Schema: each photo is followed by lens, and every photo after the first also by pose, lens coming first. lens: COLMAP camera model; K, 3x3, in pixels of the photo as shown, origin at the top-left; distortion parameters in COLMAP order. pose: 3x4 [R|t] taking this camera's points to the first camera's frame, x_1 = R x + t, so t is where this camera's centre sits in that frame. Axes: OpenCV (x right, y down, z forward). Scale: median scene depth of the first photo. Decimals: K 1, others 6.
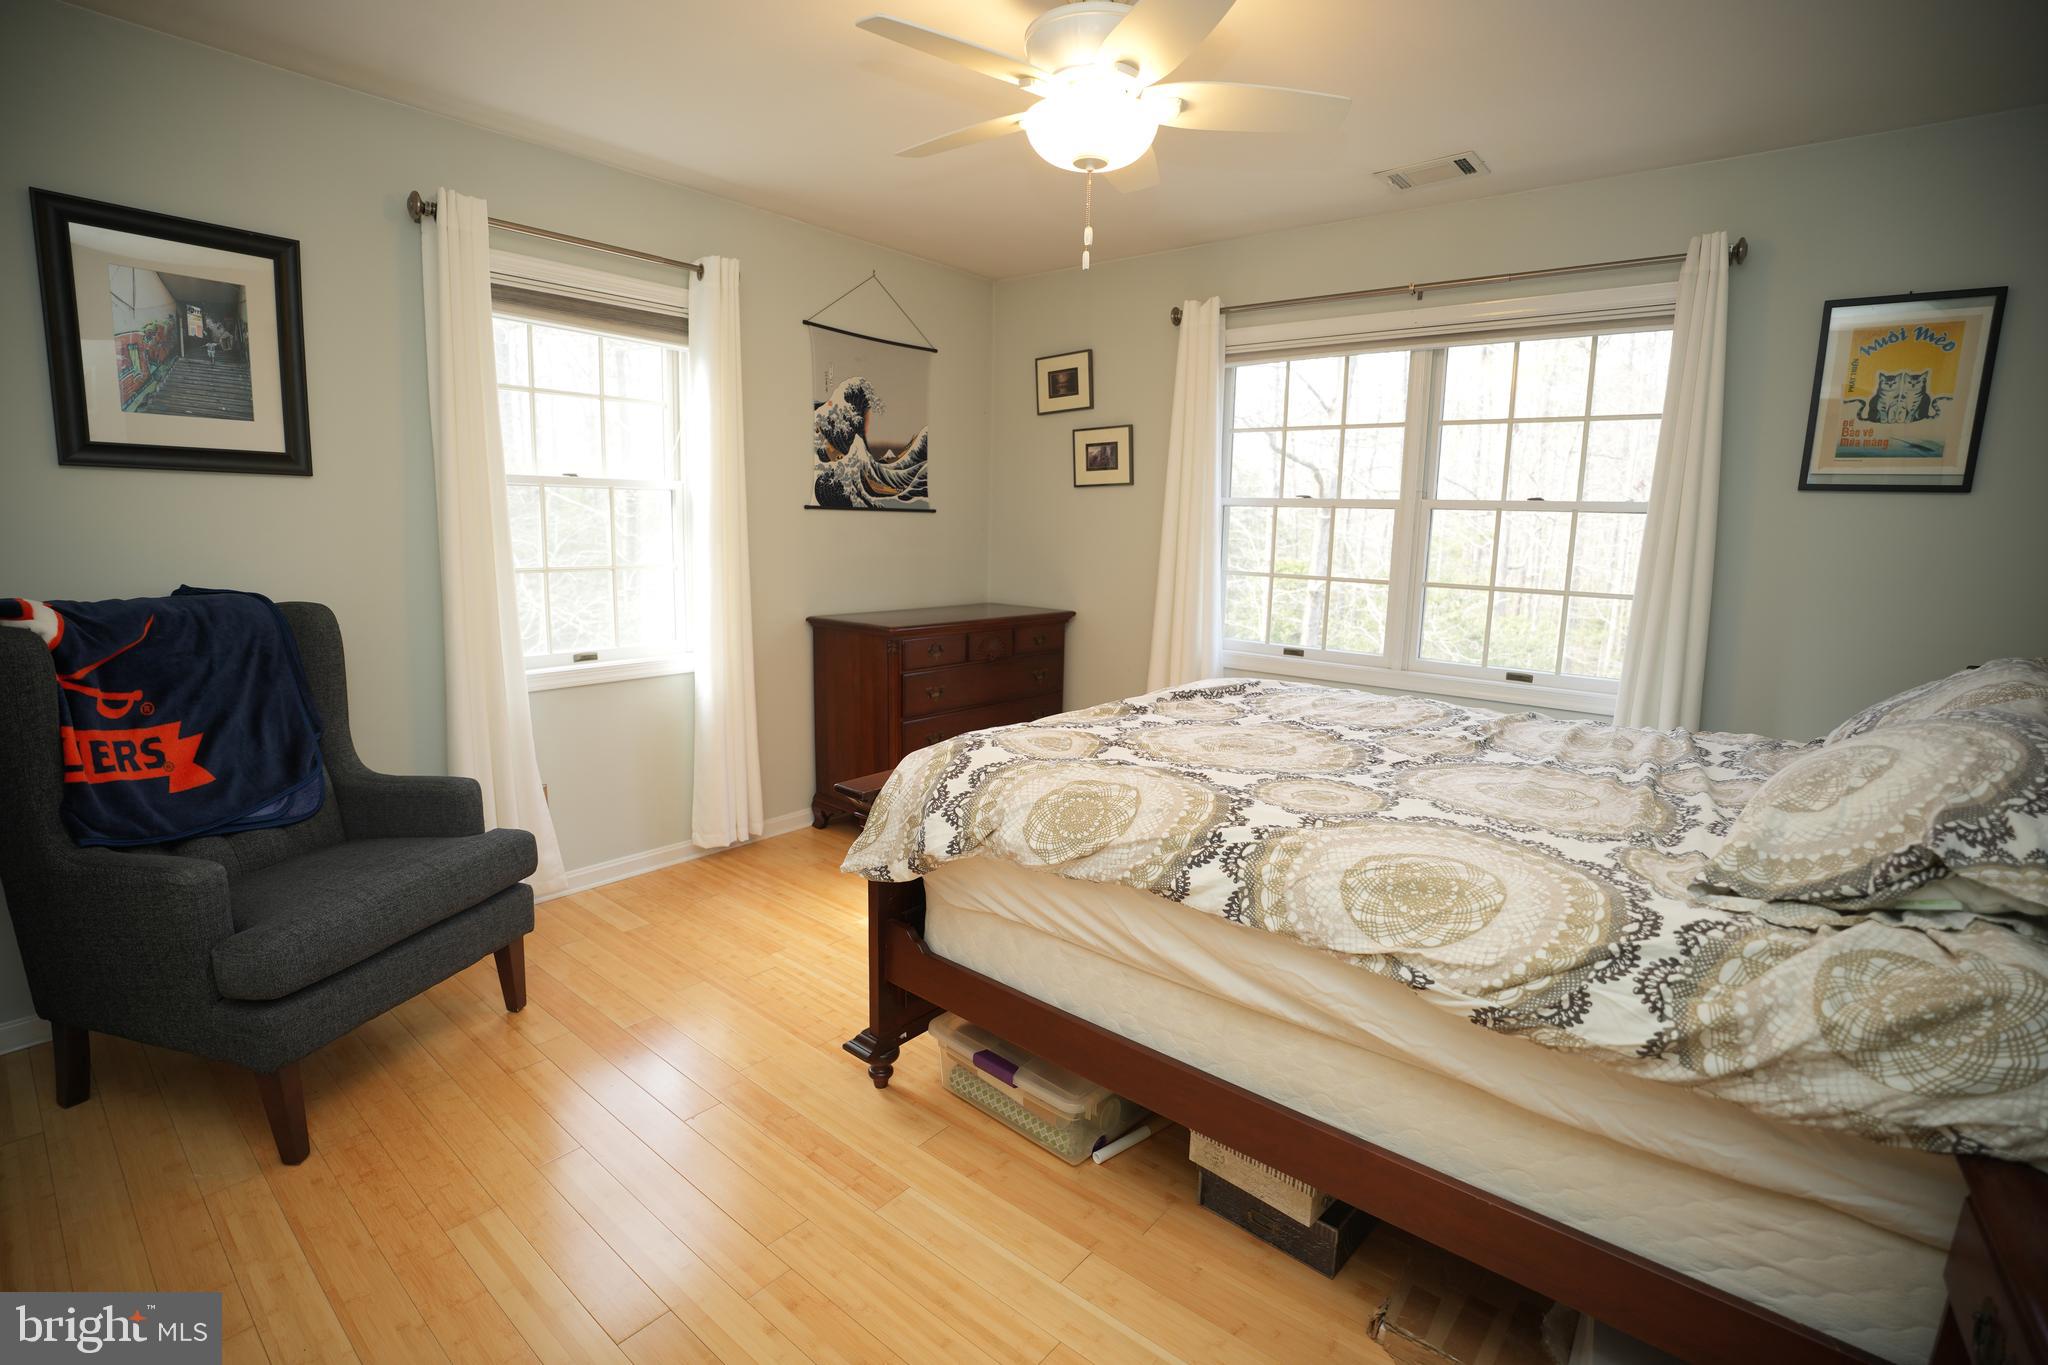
lens RADIAL K [[941.9, 0, 1018.7], [0, 941.9, 683.6], [0, 0, 1]] dist [-0.085180, 0.025692]
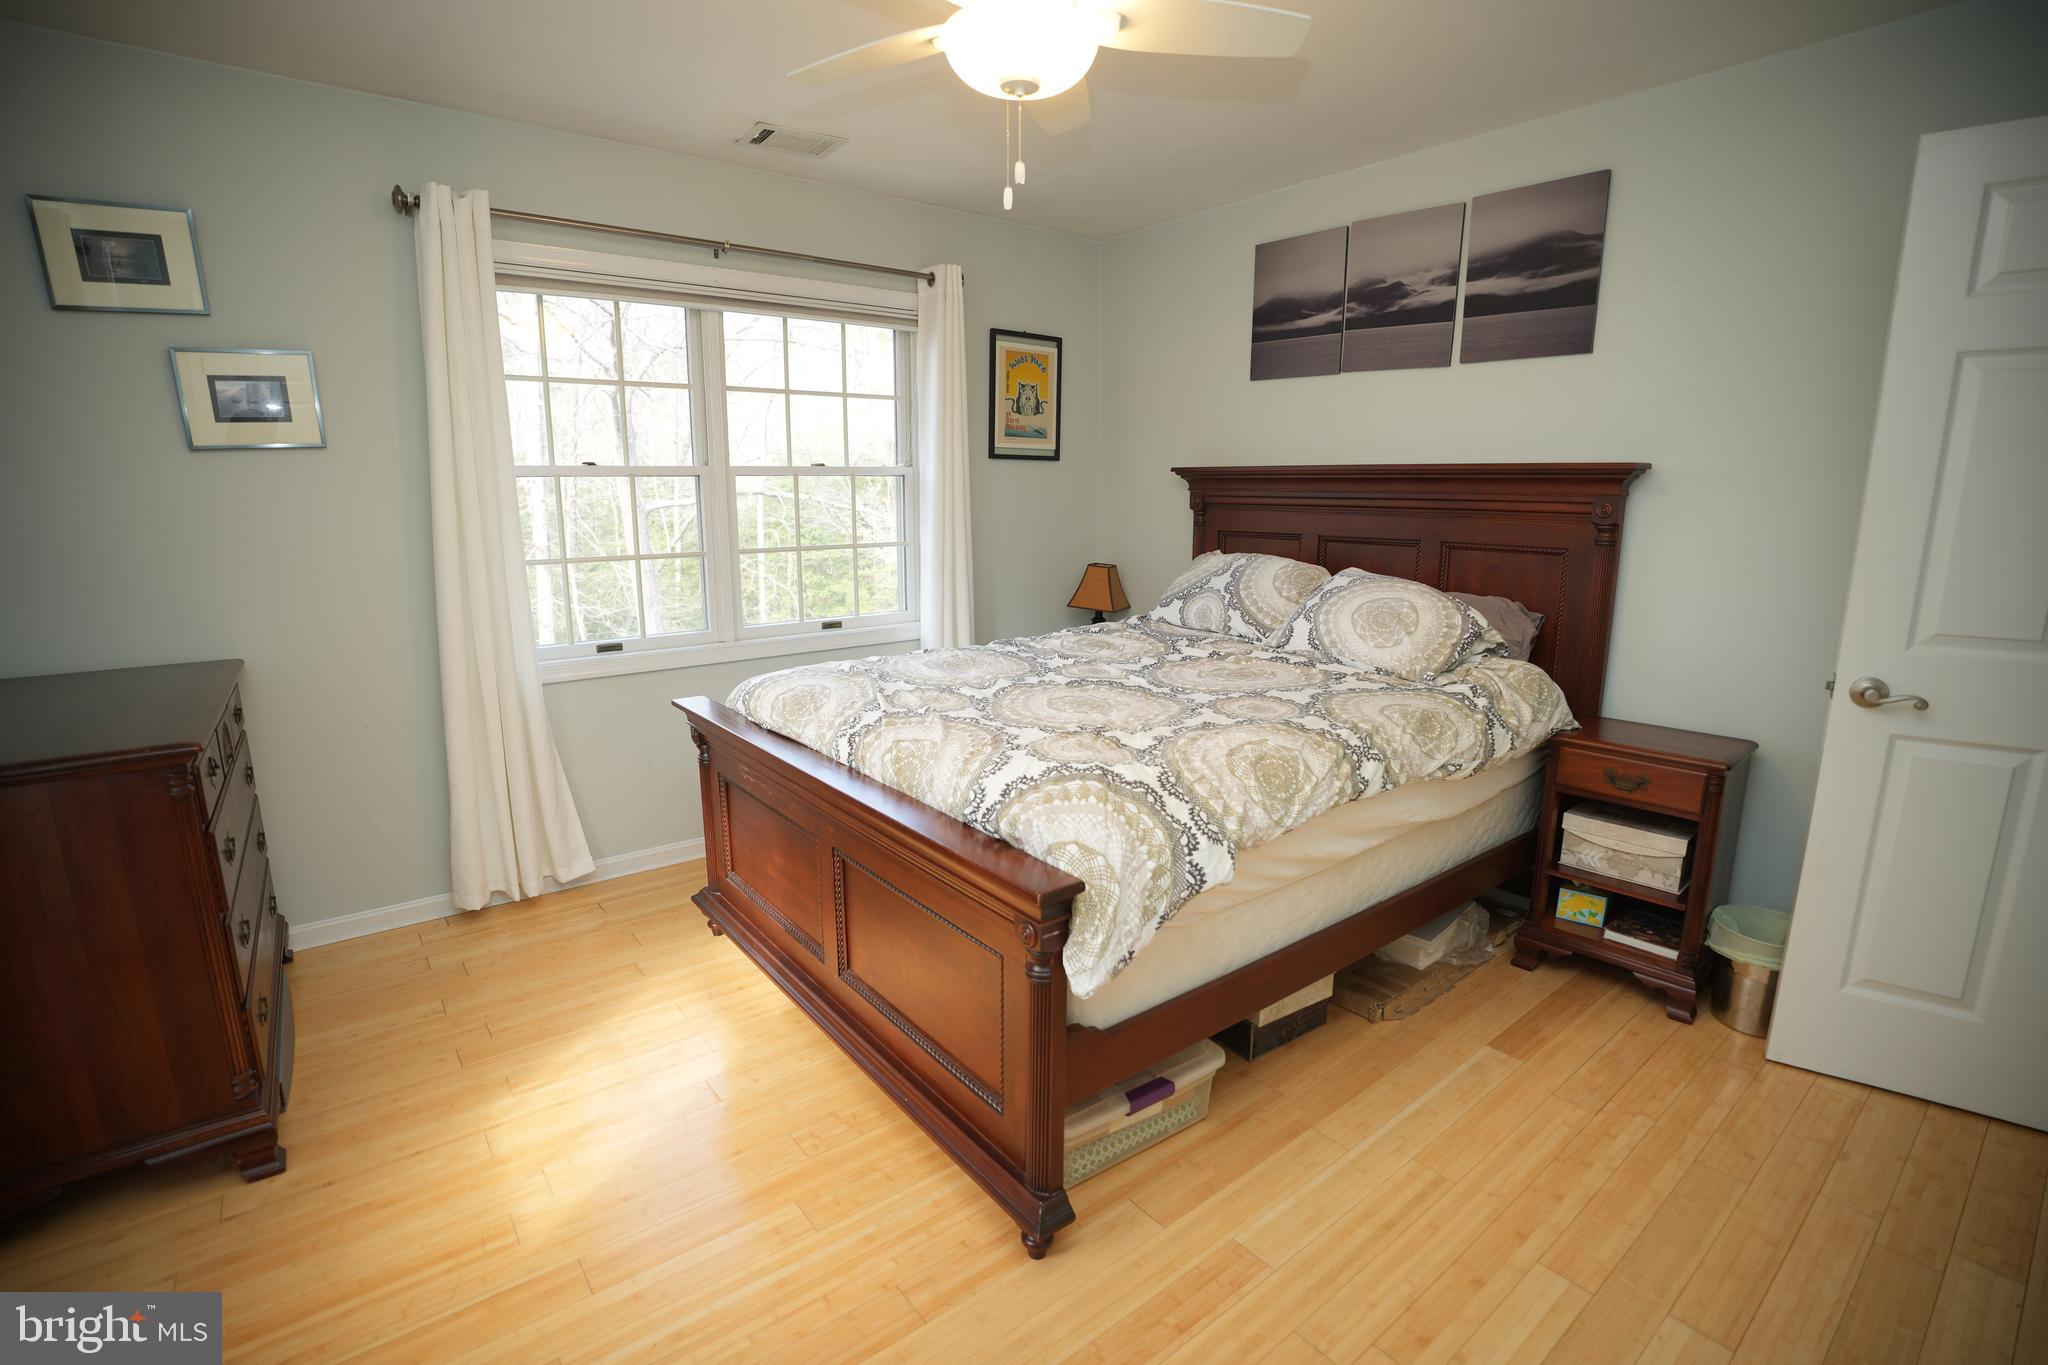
lens RADIAL K [[941.9, 0, 1018.7], [0, 941.9, 683.6], [0, 0, 1]] dist [-0.085180, 0.025692]
pose [[0.205466, -0.217789, 0.954123, -0.526168], [0.169836, 0.968067, 0.184398, -0.112481], [-0.963815, 0.124157, 0.235893, 0.532280]]
